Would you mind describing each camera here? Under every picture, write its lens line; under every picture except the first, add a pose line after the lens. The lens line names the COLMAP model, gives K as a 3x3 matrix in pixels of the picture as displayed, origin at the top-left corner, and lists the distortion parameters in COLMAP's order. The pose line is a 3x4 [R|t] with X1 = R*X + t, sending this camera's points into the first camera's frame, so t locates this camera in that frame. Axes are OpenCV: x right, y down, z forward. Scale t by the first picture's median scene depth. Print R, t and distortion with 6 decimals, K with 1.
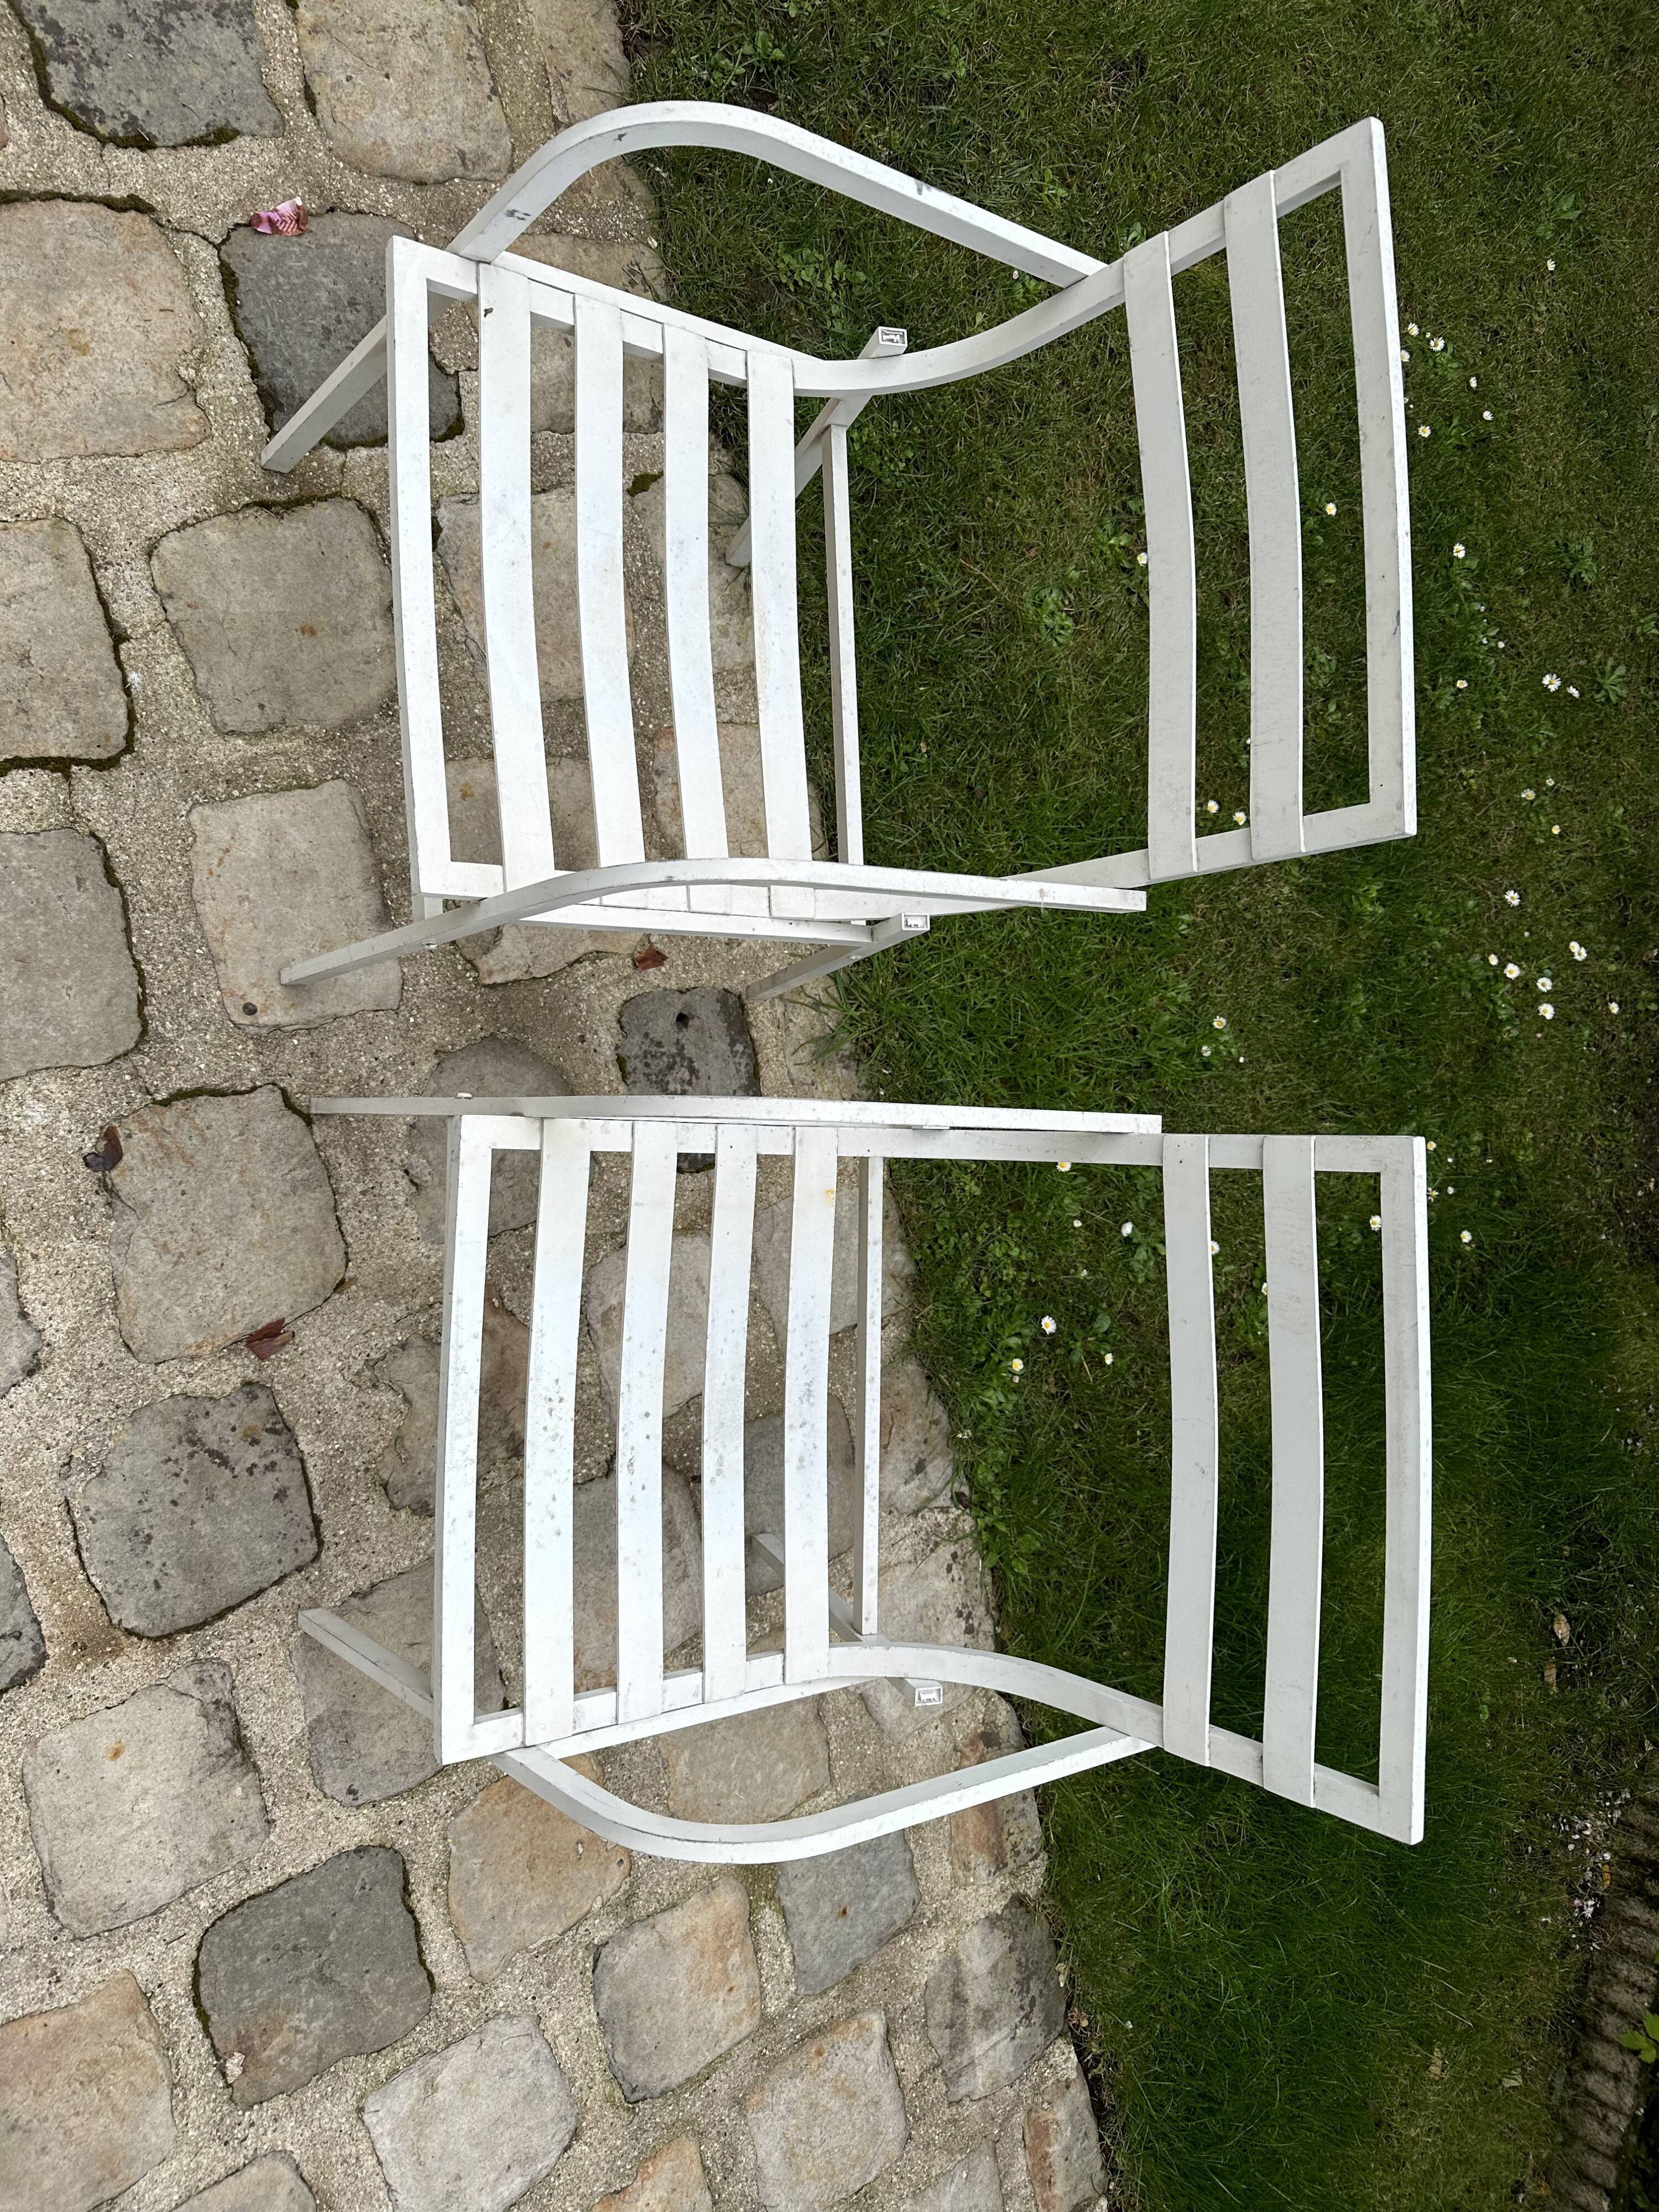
lens RADIAL K [[1574.0, 0, 844.2], [0, 1574.0, 1115.9], [0, 0, 1]] dist [0.024556, -0.040110]
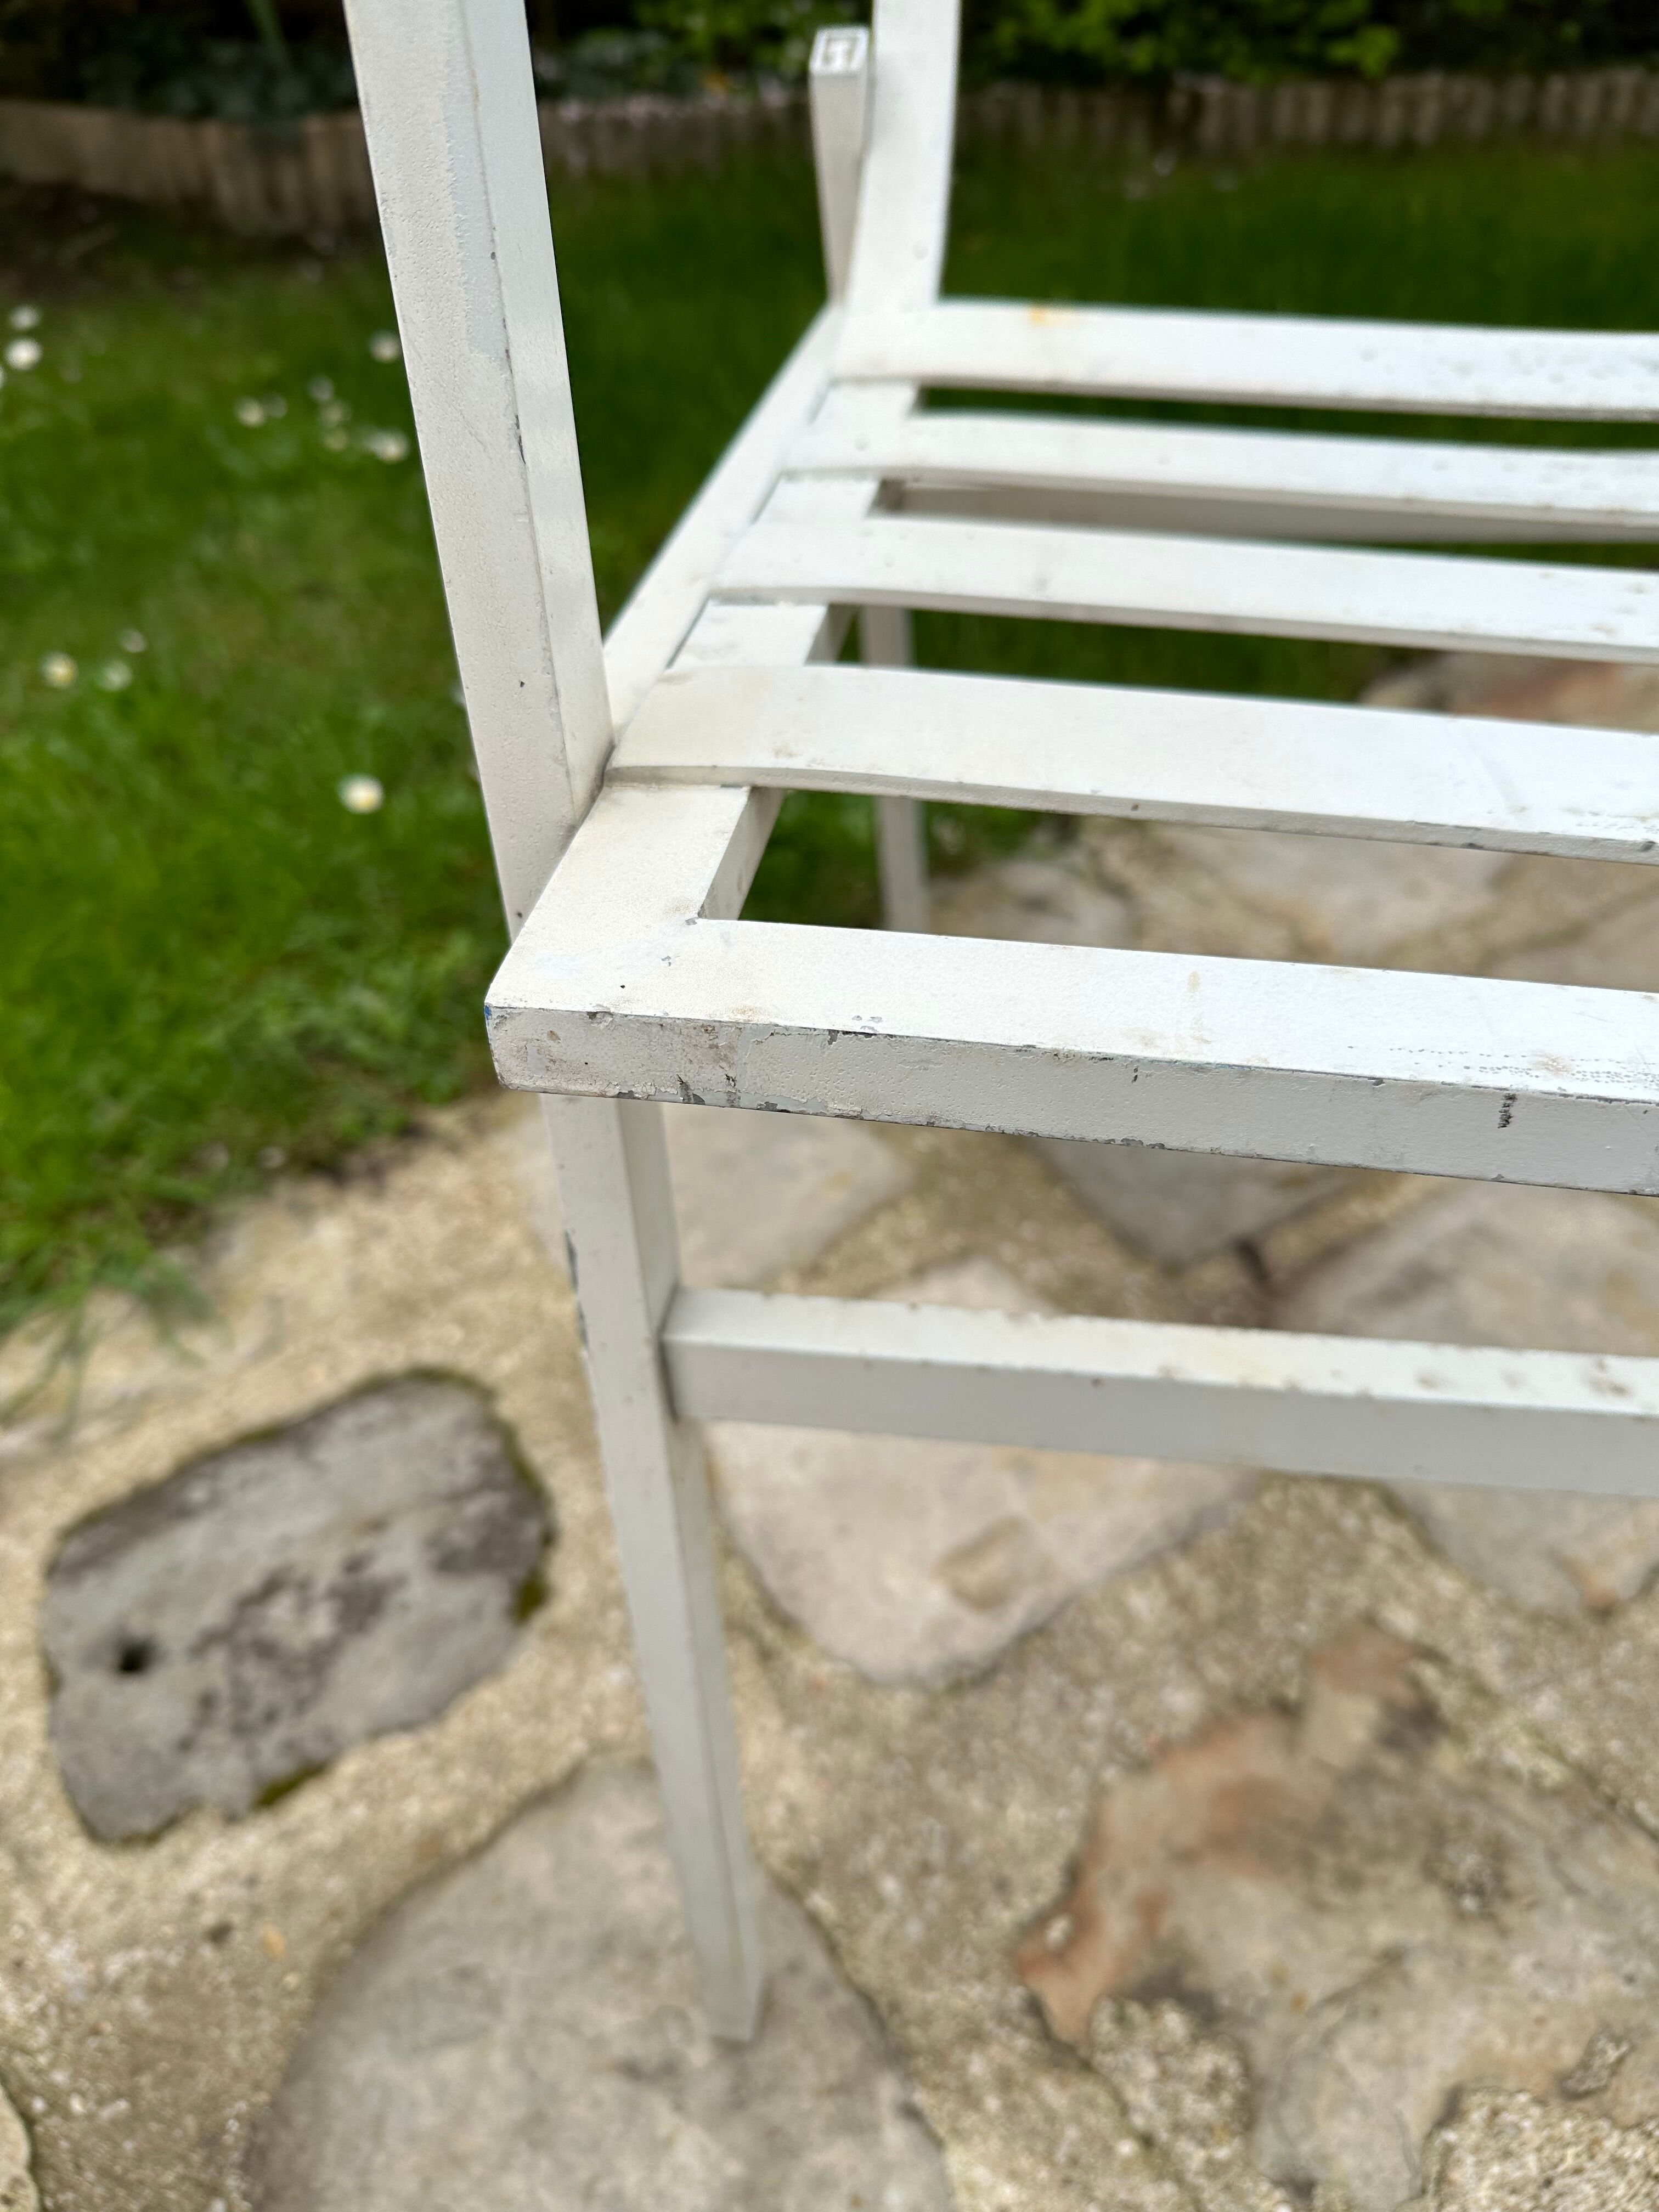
lens RADIAL K [[1658.2, 0, 827.9], [0, 1658.2, 1088.6], [0, 0, 1]] dist [-0.038046, 0.010444]
pose [[-0.297743, -0.928857, 0.220394, -0.130766], [0.944758, -0.253557, 0.207702, 0.050675], [-0.137043, 0.270061, 0.953040, 0.691277]]
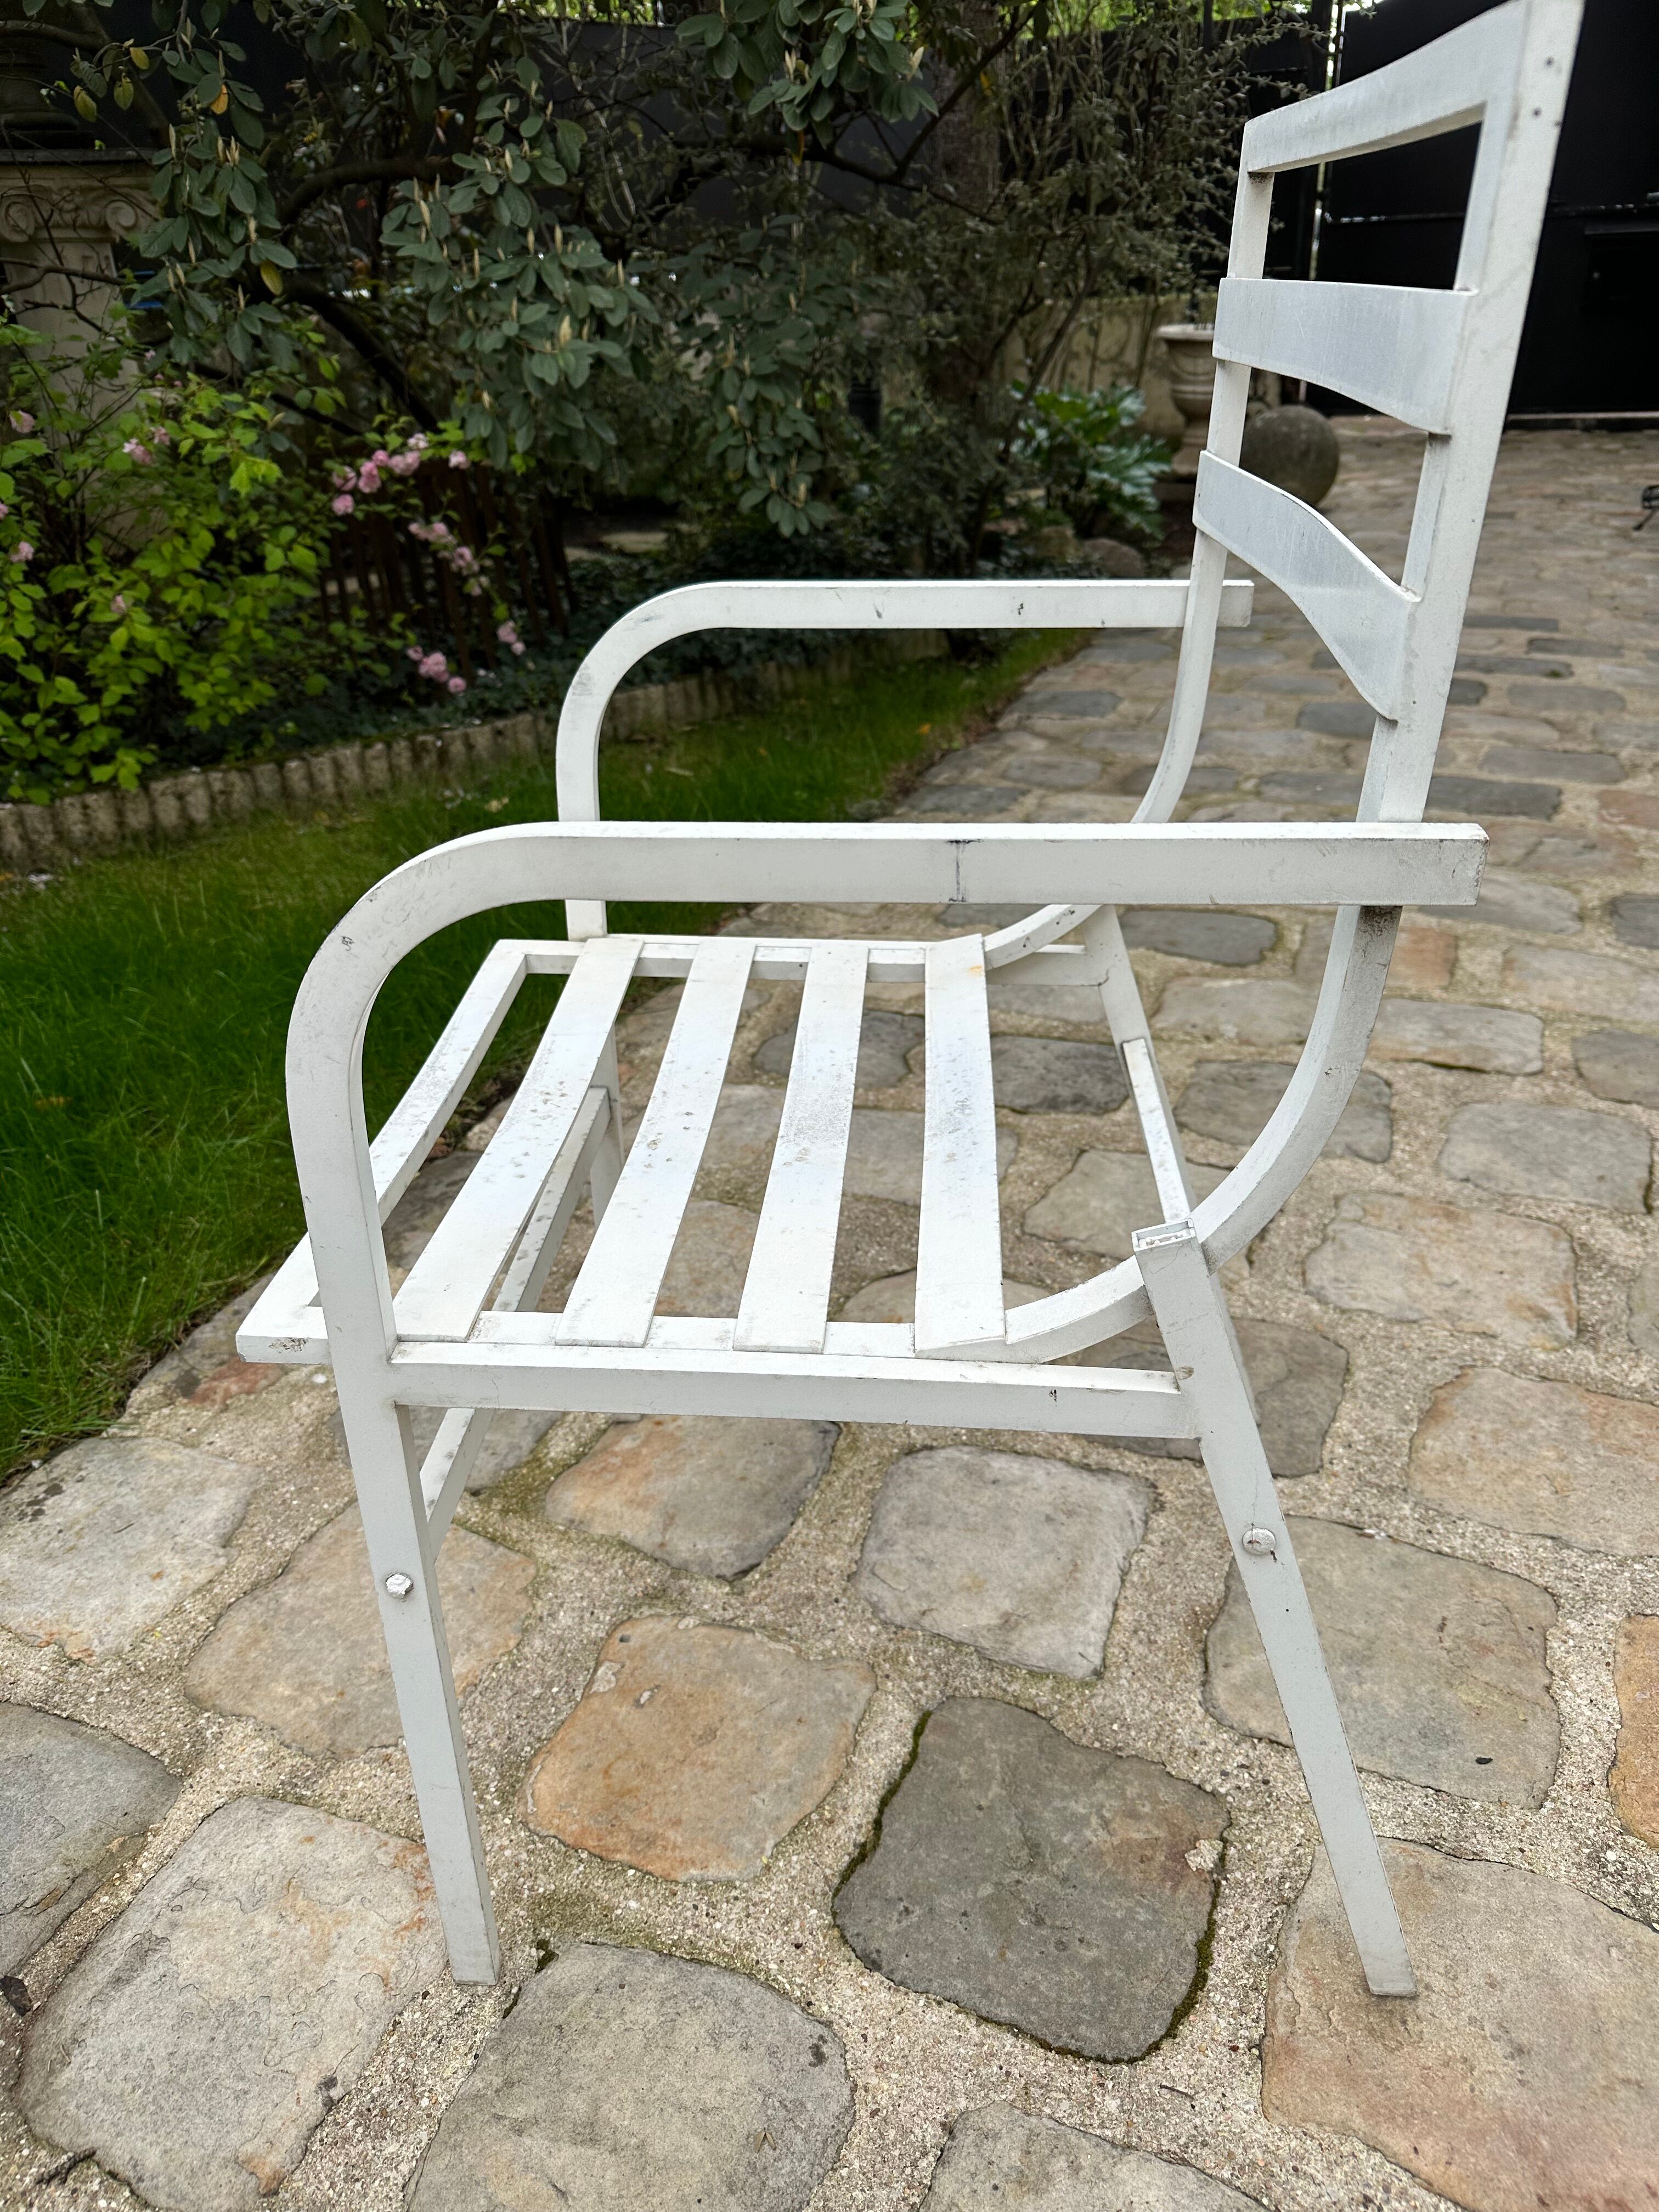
lens RADIAL K [[1574.0, 0, 817.7], [0, 1574.0, 1117.2], [0, 0, 1]] dist [0.024556, -0.040110]
pose [[-0.670261, -0.720063, 0.179611, -0.179908], [0.616691, -0.405776, 0.674565, 0.194378], [-0.412847, 0.562899, 0.716032, 0.434118]]
